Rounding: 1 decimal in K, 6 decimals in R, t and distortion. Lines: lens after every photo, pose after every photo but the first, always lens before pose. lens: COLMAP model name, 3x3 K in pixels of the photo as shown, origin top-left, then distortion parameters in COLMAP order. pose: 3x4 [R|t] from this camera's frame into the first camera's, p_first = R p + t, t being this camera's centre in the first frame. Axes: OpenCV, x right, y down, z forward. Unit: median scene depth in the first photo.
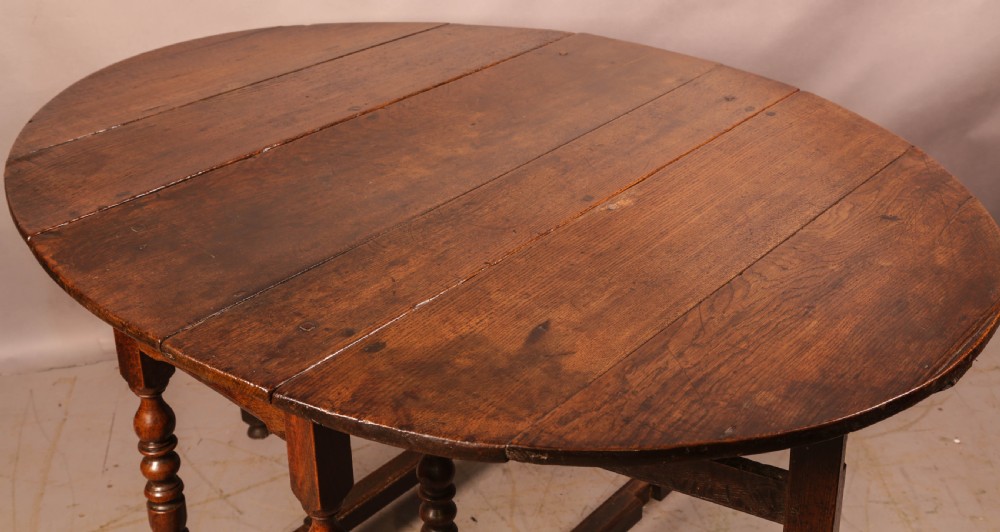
lens RADIAL K [[1195.9, 0, 499.5], [0, 1195.9, 196.2], [0, 0, 1]] dist [0.054692, 0.100639]
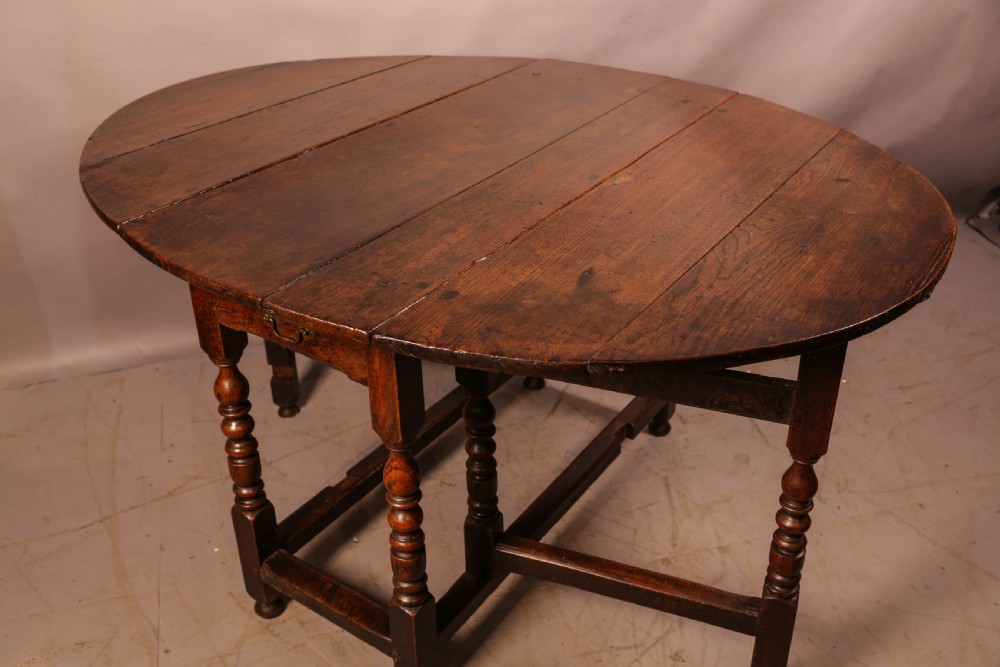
lens RADIAL K [[952.7, 0, 500.0], [0, 952.7, 333.5], [0, 0, 1]] dist [-0.032056, 0.079571]
pose [[0.993486, -0.057878, 0.098165, -0.124331], [0.049132, 0.994793, 0.089287, 0.070162], [-0.102821, -0.083882, 0.991157, 0.073885]]
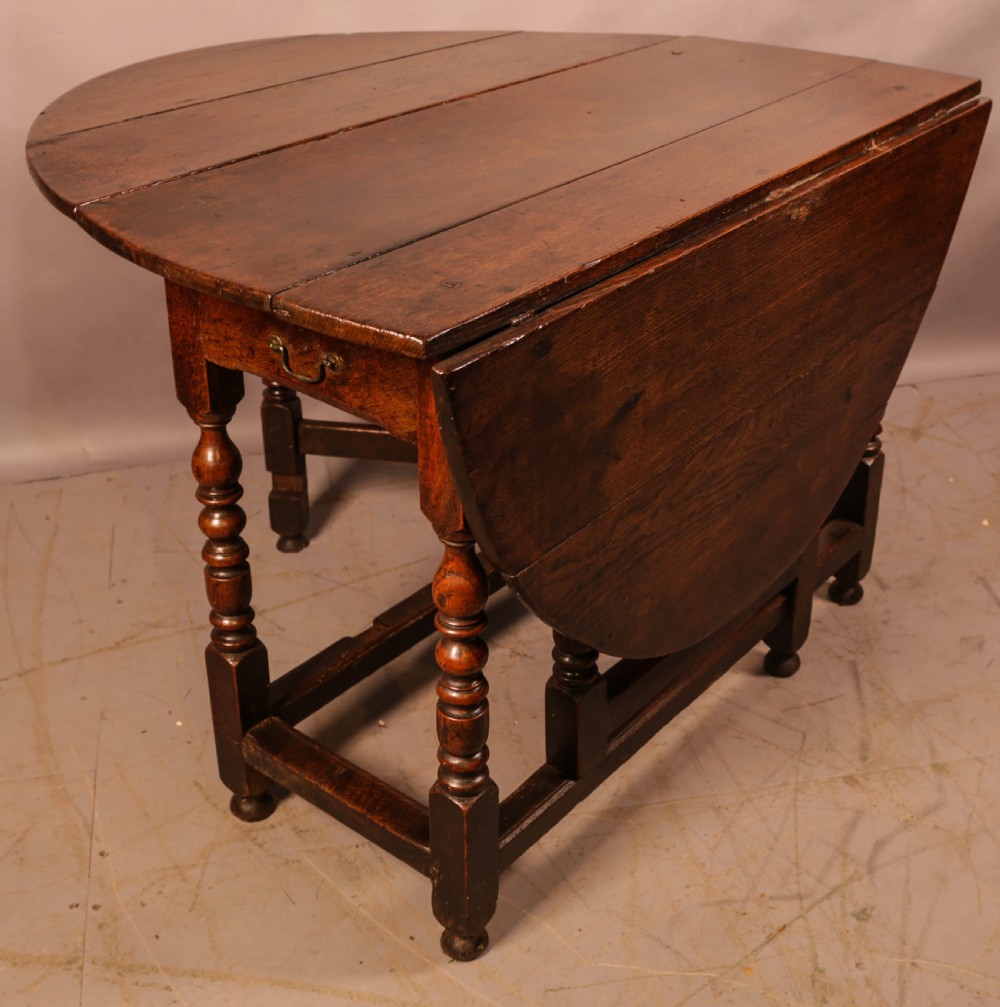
lens RADIAL K [[1412.3, 0, 464.4], [0, 1412.3, 441.6], [0, 0, 1]] dist [-0.067695, 0.045336]
pose [[0.999925, -0.011426, 0.004396, -0.135568], [0.011299, 0.999548, 0.027877, 0.159942], [-0.004713, -0.027825, 0.999602, 0.071407]]
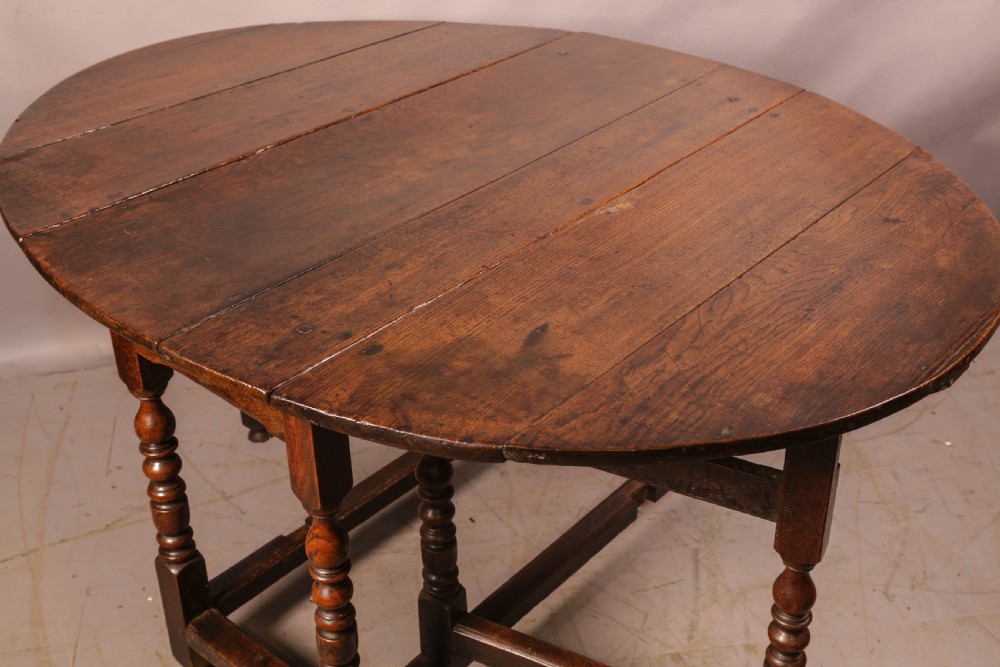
lens RADIAL K [[1195.9, 0, 500.0], [0, 1195.9, 333.5], [0, 0, 1]] dist [0.053375, 0.097642]
pose [[0.999998, 0.000581, 0.002134, 0.000119], [-0.000803, 0.994378, 0.105889, 0.005839], [-0.002061, -0.105890, 0.994376, 0.008601]]
